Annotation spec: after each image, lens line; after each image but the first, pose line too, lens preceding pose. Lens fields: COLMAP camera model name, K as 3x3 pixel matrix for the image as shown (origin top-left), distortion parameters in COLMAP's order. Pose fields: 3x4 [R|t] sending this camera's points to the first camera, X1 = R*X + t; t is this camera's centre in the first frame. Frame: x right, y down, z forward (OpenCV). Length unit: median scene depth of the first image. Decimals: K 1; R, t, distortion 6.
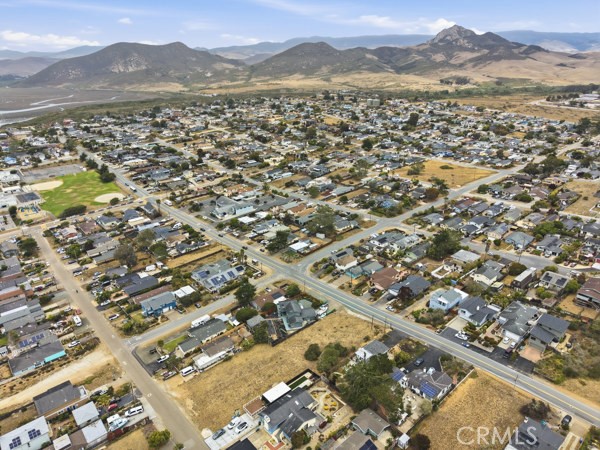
lens RADIAL K [[402.4, 0, 300.0], [0, 402.4, 225.0], [0, 0, 1]] dist [0.057588, -0.059670]
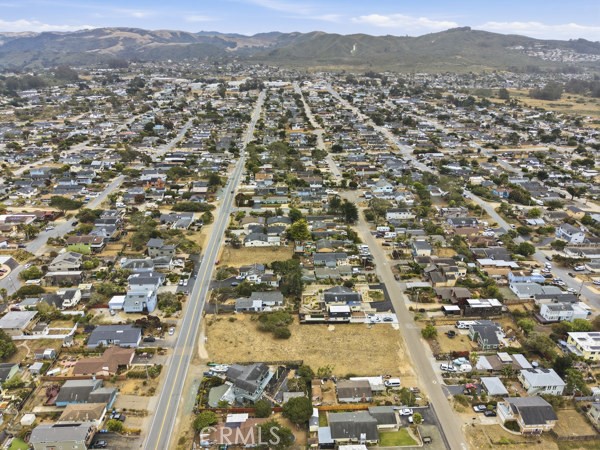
lens RADIAL K [[402.4, 0, 300.0], [0, 402.4, 225.0], [0, 0, 1]] dist [0.057588, -0.059670]
pose [[-0.785636, -0.232677, 0.573269, -0.346551], [0.242271, 0.736891, 0.631107, -0.348842], [-0.569281, 0.634707, -0.522557, 0.853876]]
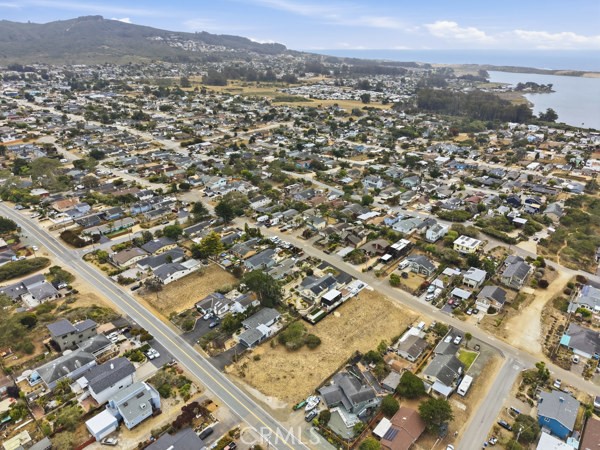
lens RADIAL K [[402.4, 0, 300.0], [0, 402.4, 225.0], [0, 0, 1]] dist [0.057588, -0.059670]
pose [[-0.989615, 0.059502, -0.130852, 0.111883], [-0.053646, 0.691655, 0.720233, -0.380812], [0.133359, 0.719773, -0.681280, 0.932218]]
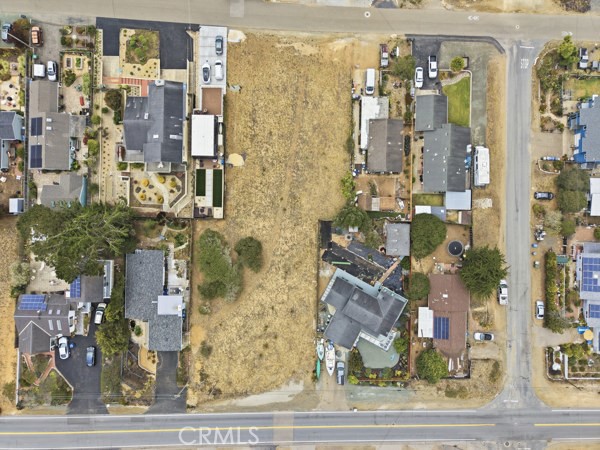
lens RADIAL K [[402.4, 0, 300.0], [0, 402.4, 225.0], [0, 0, 1]] dist [0.057588, -0.059670]
pose [[-0.670148, 0.741919, 0.021400, -0.037212], [-0.260058, -0.261710, 0.929450, -0.140780], [0.695178, 0.617303, 0.368327, 0.516470]]
